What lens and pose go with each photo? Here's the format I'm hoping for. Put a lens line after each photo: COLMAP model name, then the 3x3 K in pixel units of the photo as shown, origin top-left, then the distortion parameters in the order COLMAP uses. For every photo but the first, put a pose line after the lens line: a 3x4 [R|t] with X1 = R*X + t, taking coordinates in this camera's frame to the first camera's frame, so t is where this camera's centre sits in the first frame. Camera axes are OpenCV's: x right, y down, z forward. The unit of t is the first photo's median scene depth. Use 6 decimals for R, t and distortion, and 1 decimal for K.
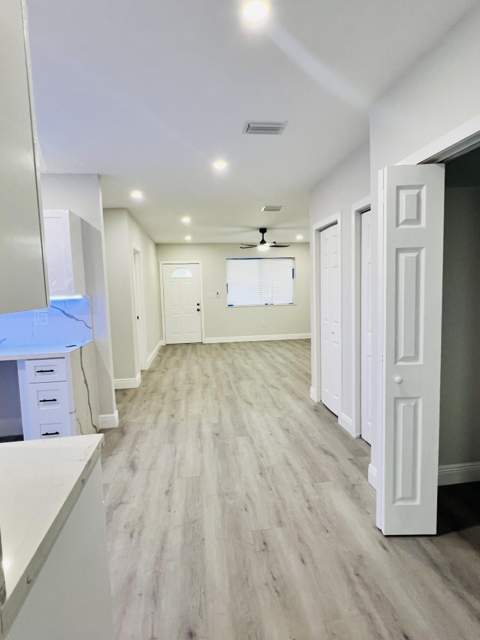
lens RADIAL K [[333.0, 0, 241.5], [0, 333.0, 320.1], [0, 0, 1]] dist [-0.001362, -0.000101]
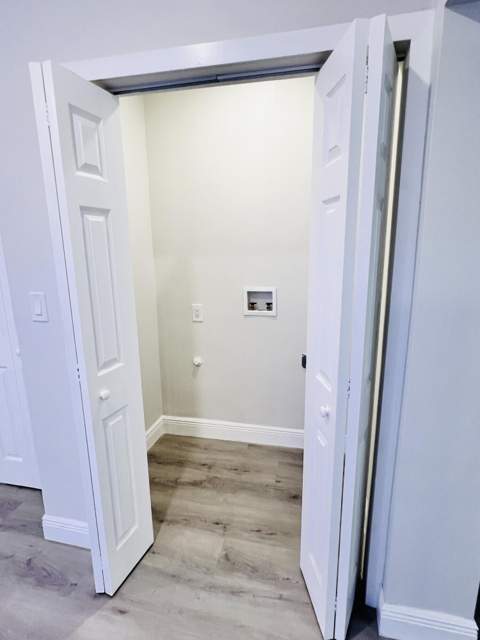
lens RADIAL K [[333.0, 0, 240.5], [0, 333.0, 318.2], [0, 0, 1]] dist [-0.001362, -0.000101]
pose [[0.360069, -0.166465, 0.917954, -0.057336], [0.092443, 0.985476, 0.142449, -0.058175], [-0.928334, 0.033567, 0.370228, 0.446495]]
